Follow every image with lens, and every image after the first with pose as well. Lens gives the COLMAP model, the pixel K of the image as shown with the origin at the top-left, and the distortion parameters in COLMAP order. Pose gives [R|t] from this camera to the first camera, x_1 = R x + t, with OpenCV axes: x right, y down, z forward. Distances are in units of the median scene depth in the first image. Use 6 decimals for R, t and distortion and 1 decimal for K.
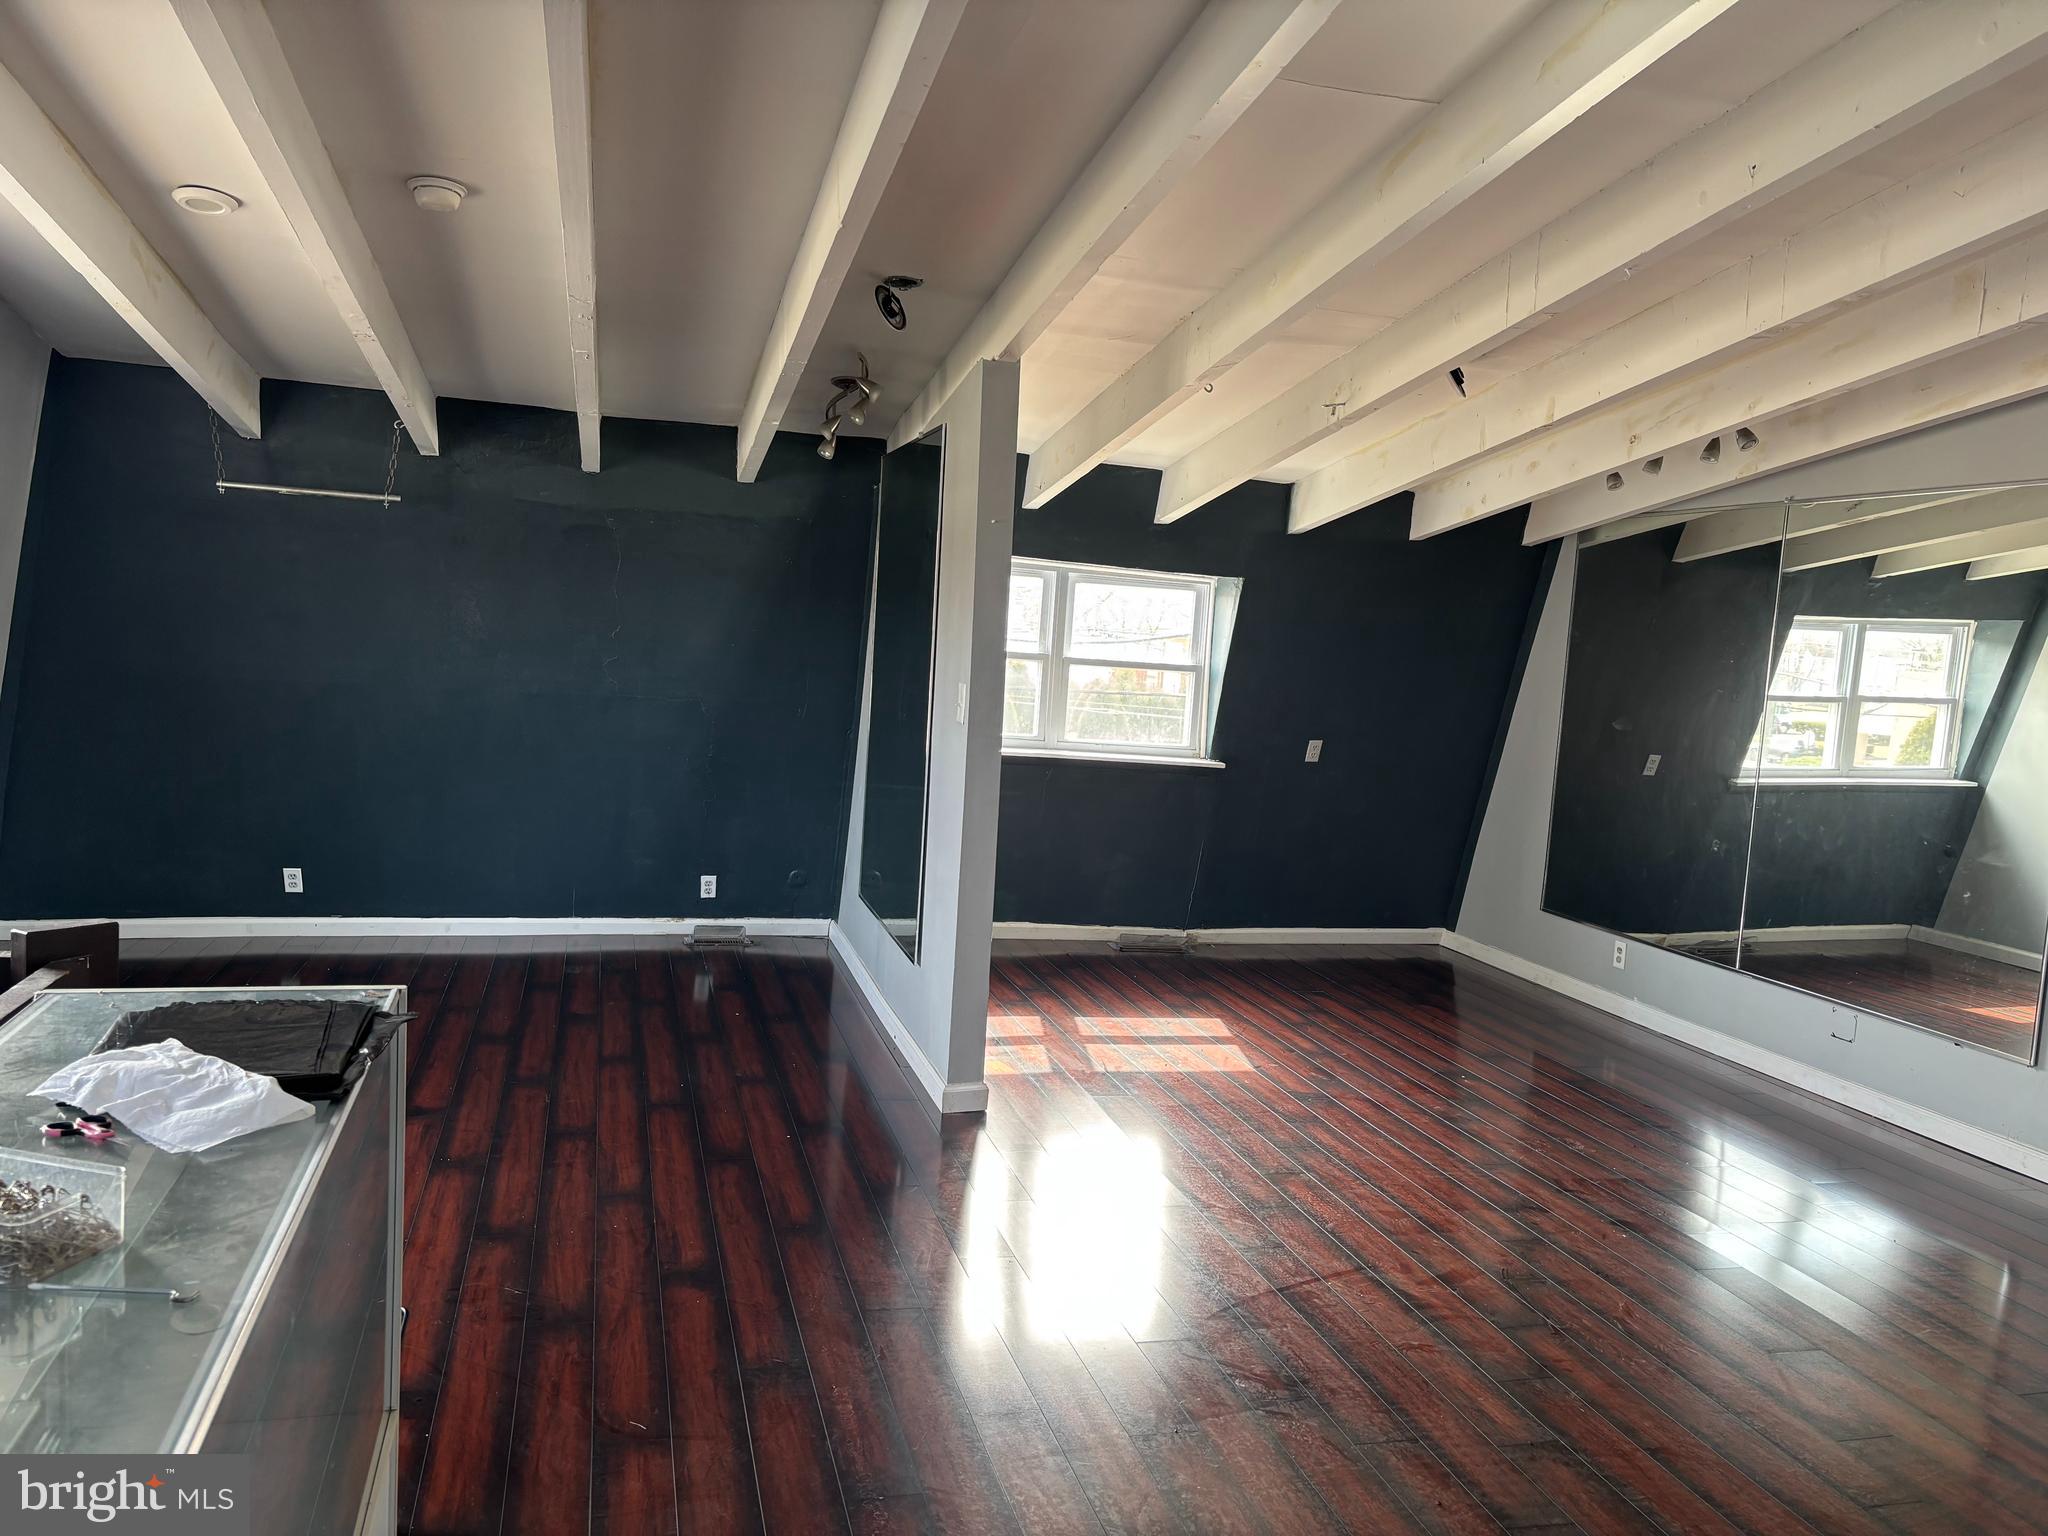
lens RADIAL K [[1514.3, 0, 992.1], [0, 1514.3, 778.2], [0, 0, 1]] dist [0.017836, -0.038931]
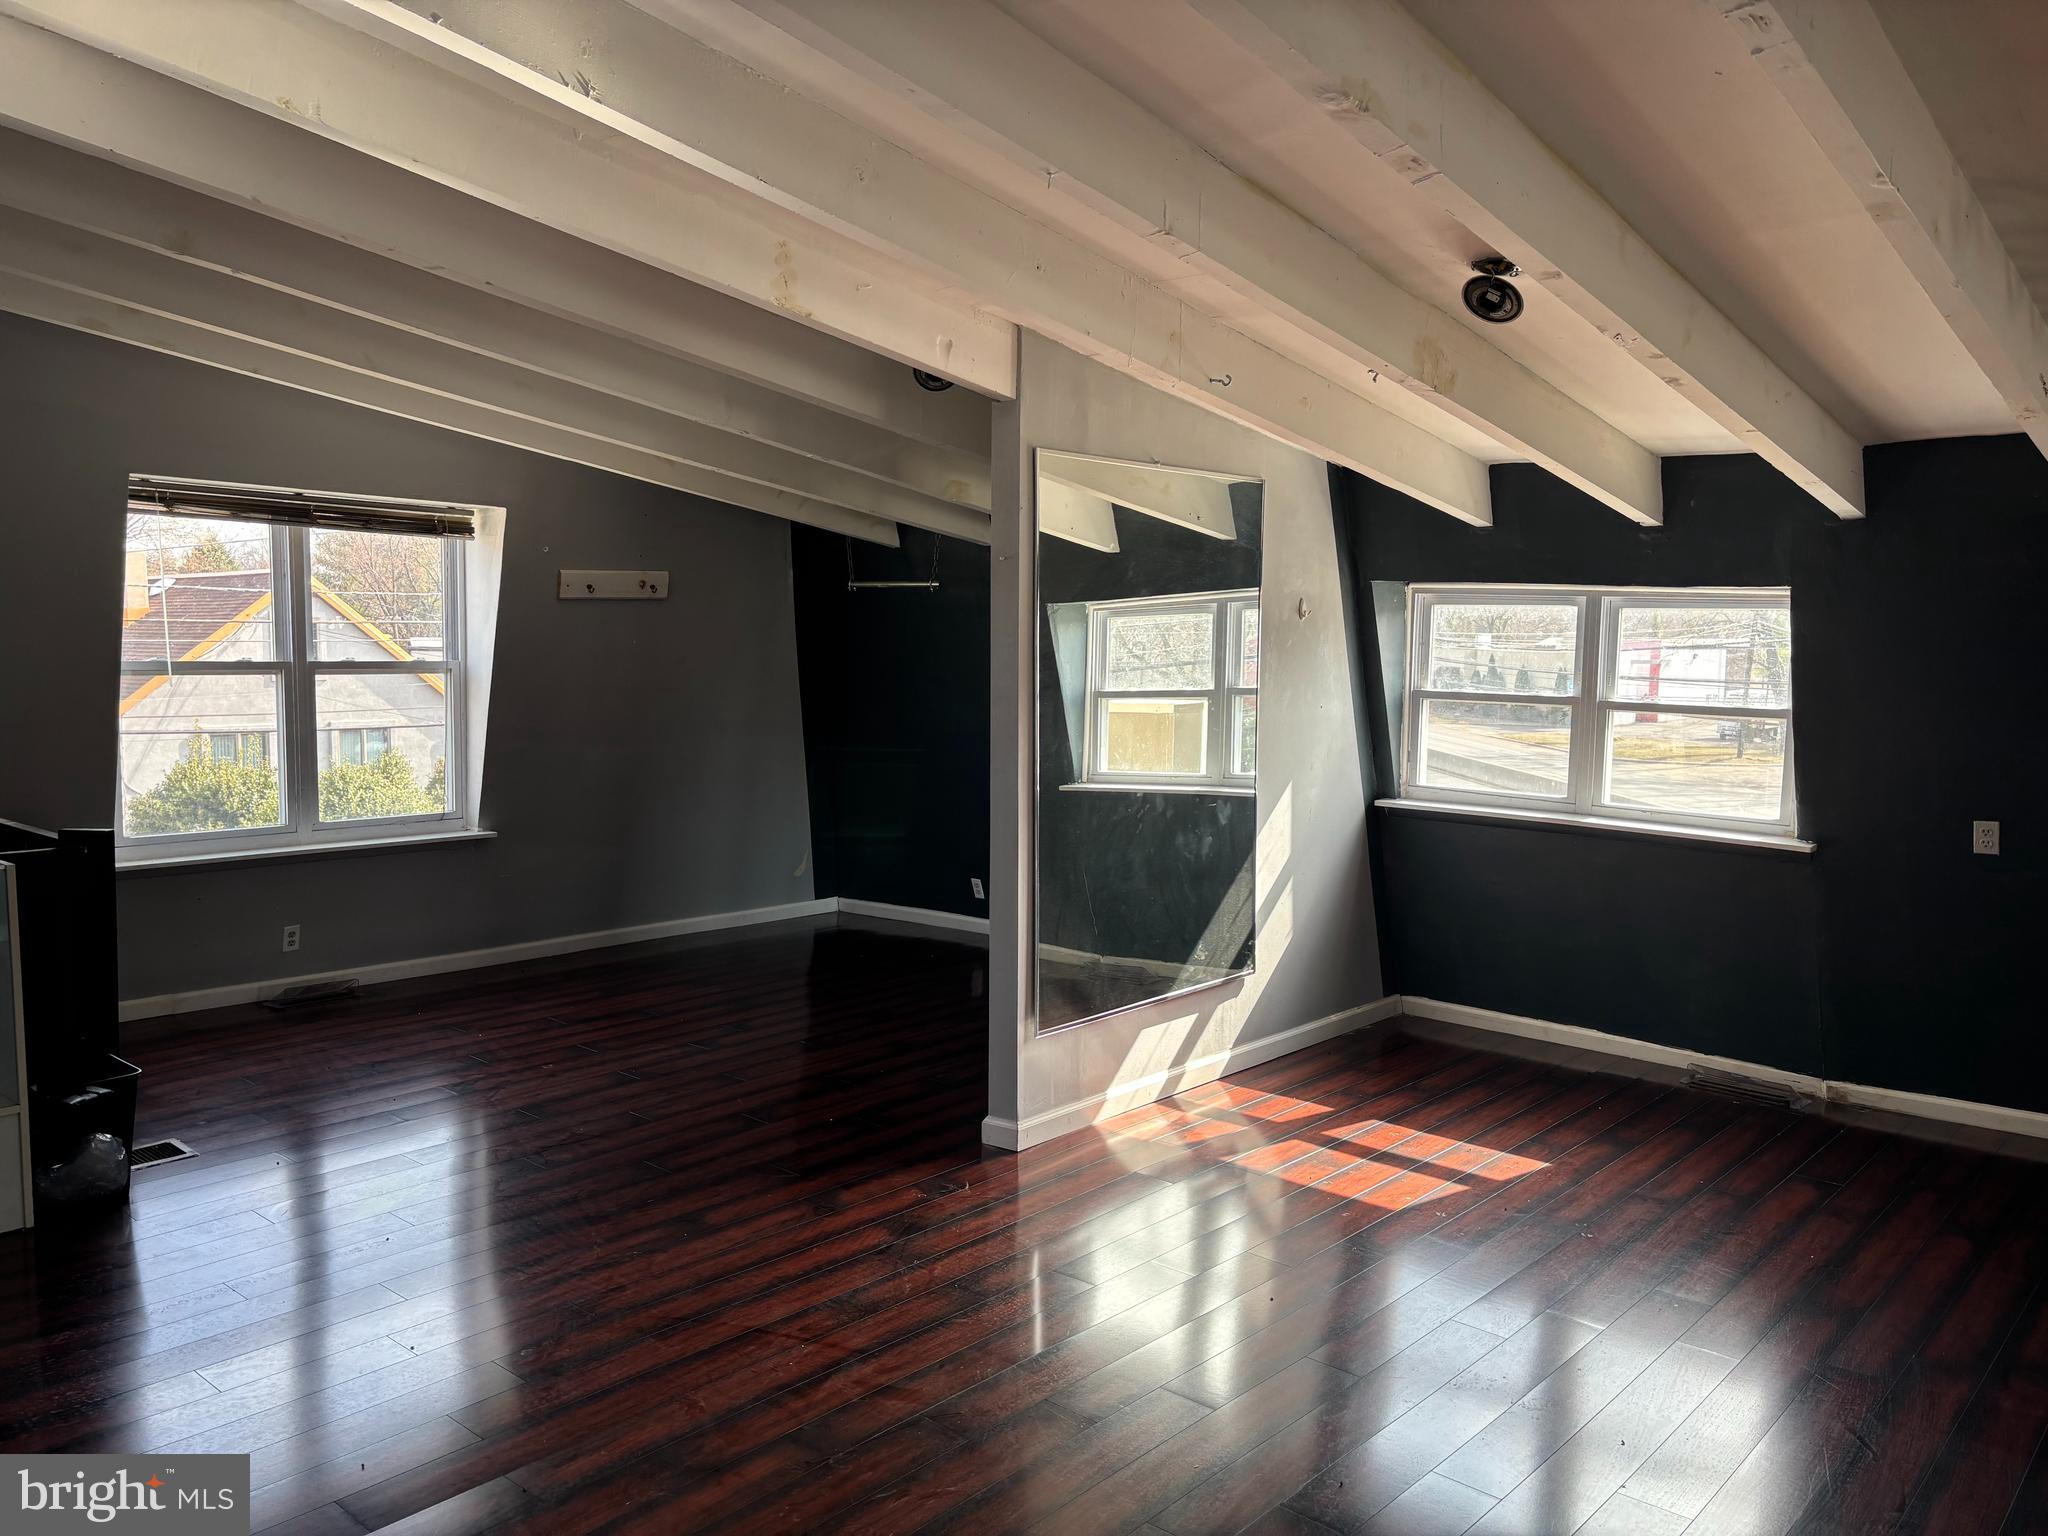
lens RADIAL K [[1537.9, 0, 1024.0], [0, 1537.9, 768.0], [0, 0, 1]] dist [0.001786, -0.034654]
pose [[0.573072, 0.014609, -0.819375, 0.629383], [-0.072432, 0.996831, -0.032886, 0.005139], [0.816298, 0.078195, 0.572314, 0.331907]]
